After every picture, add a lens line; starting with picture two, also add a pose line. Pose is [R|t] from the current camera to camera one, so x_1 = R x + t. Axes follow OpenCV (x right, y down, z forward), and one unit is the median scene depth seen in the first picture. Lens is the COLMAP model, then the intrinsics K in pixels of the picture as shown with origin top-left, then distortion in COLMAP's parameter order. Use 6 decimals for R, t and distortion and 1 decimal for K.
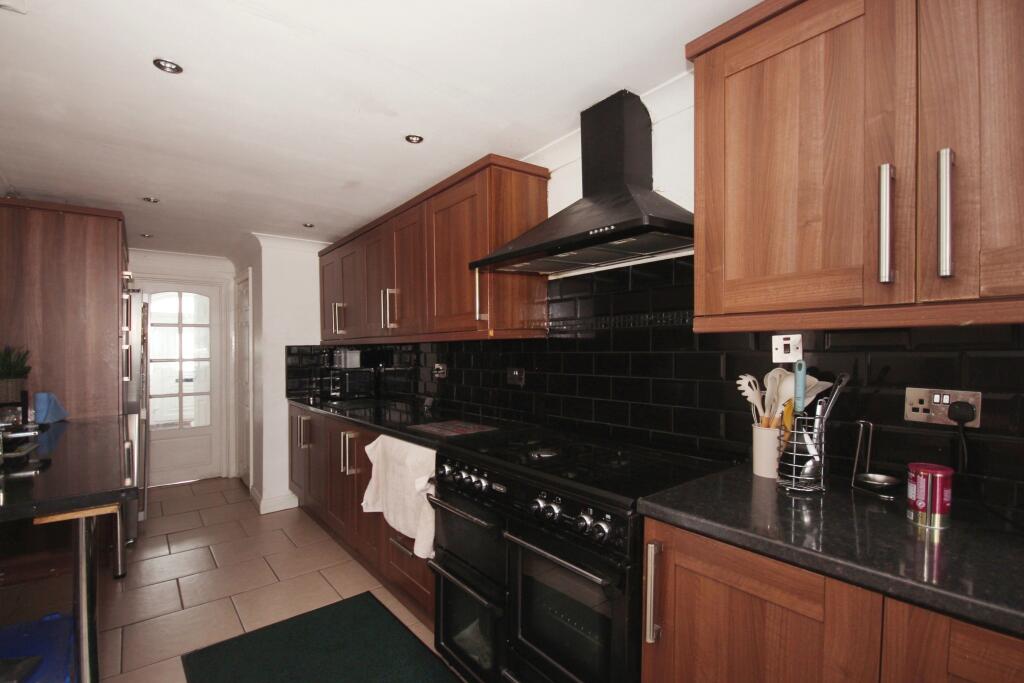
lens RADIAL K [[479.9, 0, 514.0], [0, 479.9, 364.7], [0, 0, 1]] dist [0.000631, -0.000258]
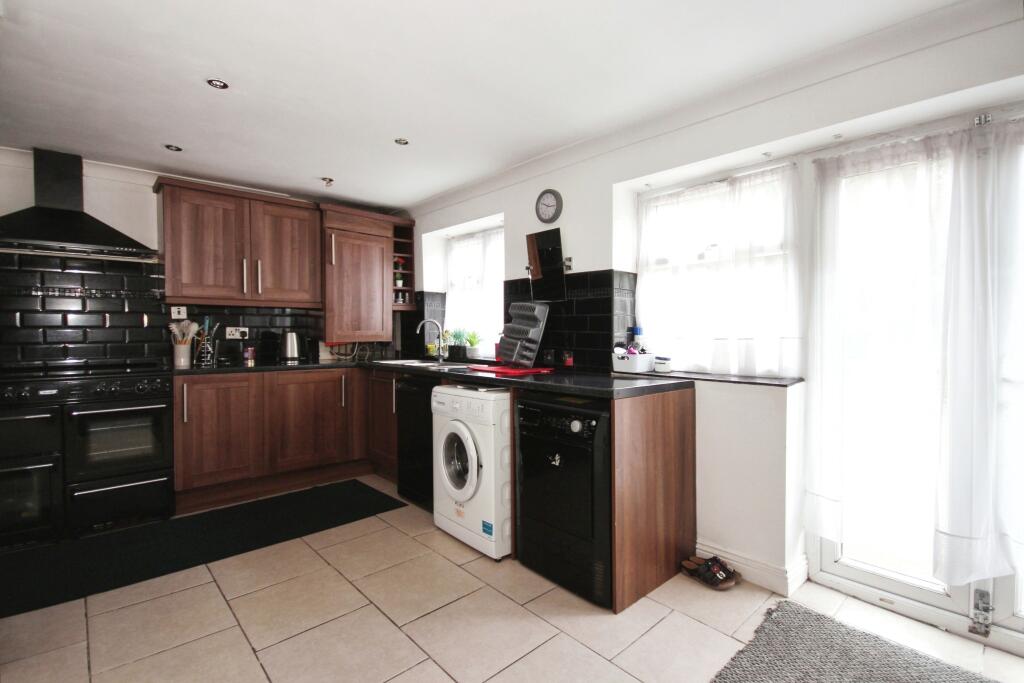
lens RADIAL K [[473.7, 0, 517.5], [0, 473.7, 340.6], [0, 0, 1]] dist [0.001419, -0.013707]
pose [[-0.078046, 0.000985, 0.996949, -2.235410], [0.037156, 0.999308, 0.001922, 0.192116], [-0.996257, 0.037193, -0.078029, -0.545613]]
